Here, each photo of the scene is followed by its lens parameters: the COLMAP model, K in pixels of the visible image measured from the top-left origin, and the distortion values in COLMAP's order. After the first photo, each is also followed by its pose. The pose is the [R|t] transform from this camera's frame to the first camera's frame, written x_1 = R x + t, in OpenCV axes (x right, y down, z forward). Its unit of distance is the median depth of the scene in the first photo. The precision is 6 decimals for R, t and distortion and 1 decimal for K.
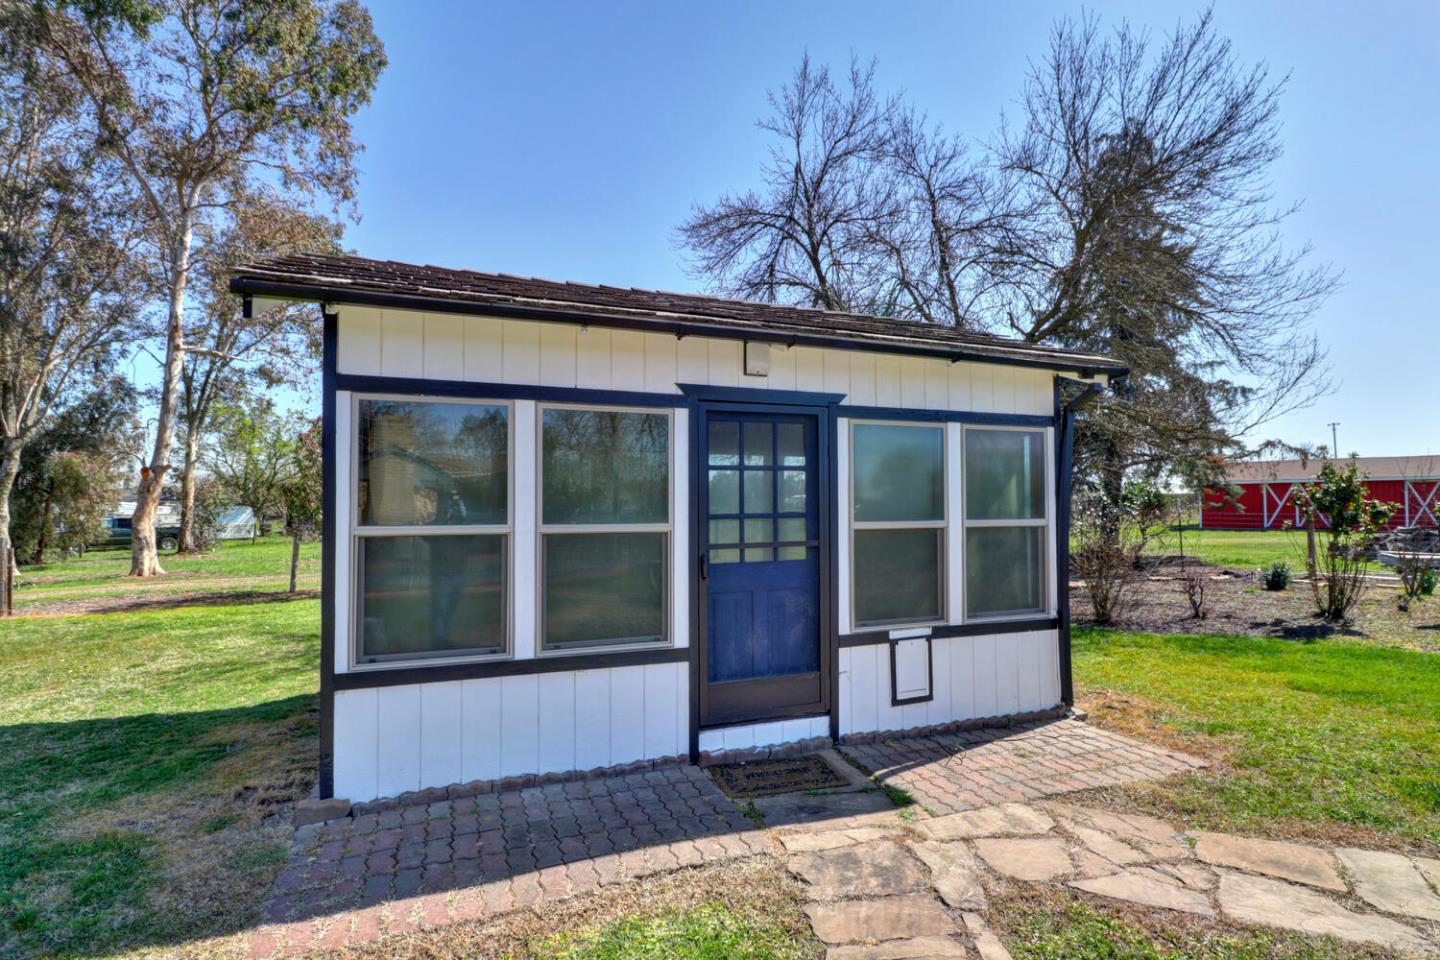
lens RADIAL K [[791.5, 0, 721.1], [0, 791.5, 489.4], [0, 0, 1]] dist [0.001036, -0.017318]
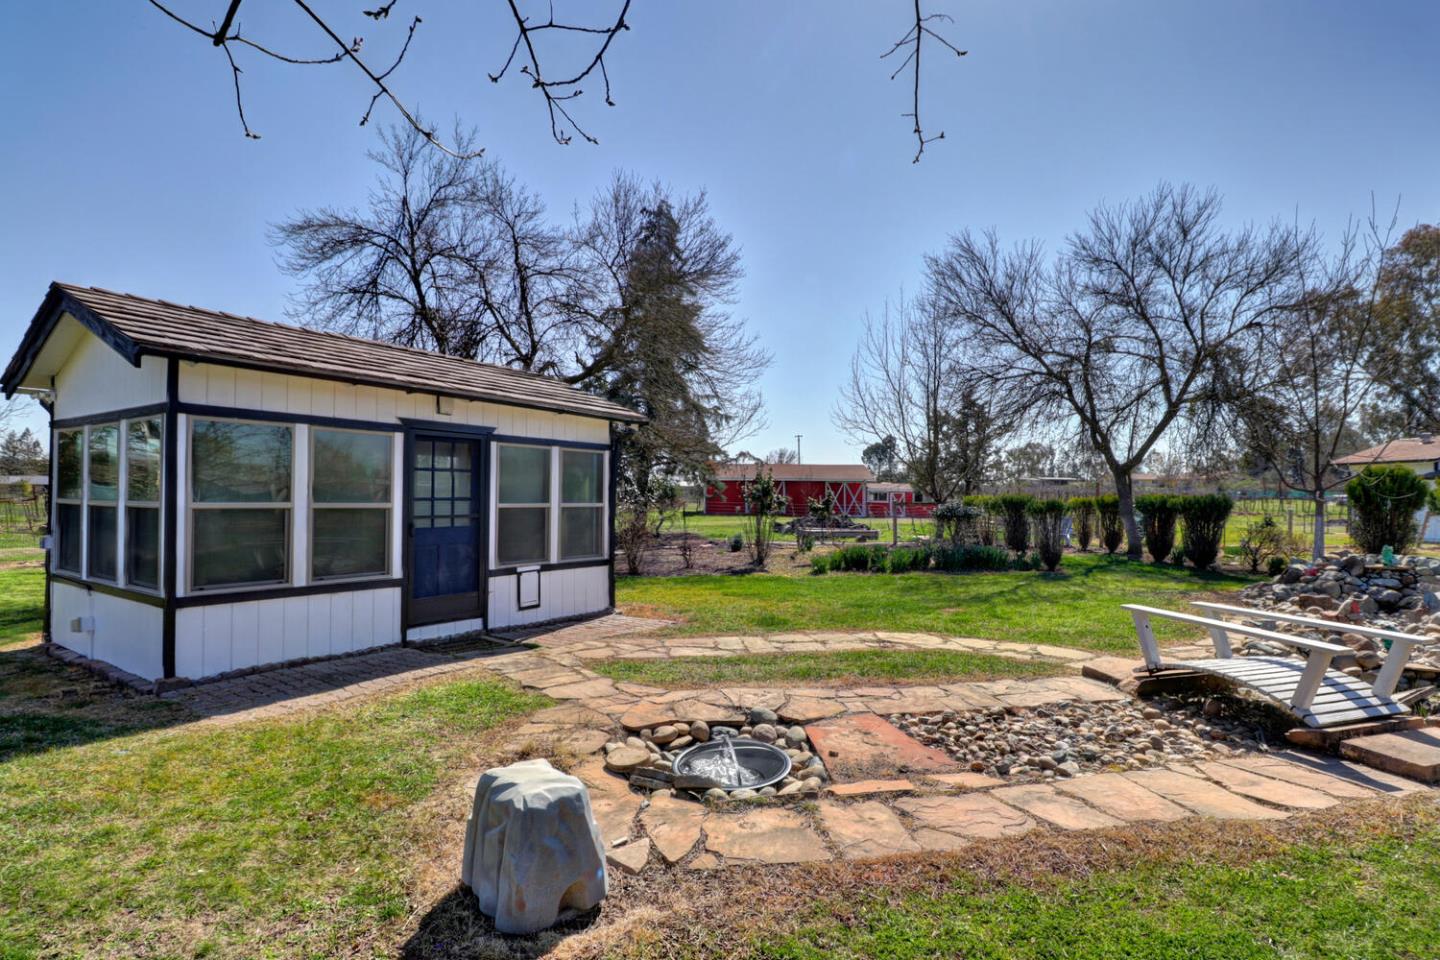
lens RADIAL K [[712.2, 0, 720.0], [0, 712.2, 480.0], [0, 0, 1]] dist [-0.005031, -0.000881]
pose [[0.843488, 0.026065, 0.536515, -0.111394], [-0.026983, 0.999617, -0.006141, -0.005391], [-0.536470, -0.009297, 0.843868, -0.238618]]
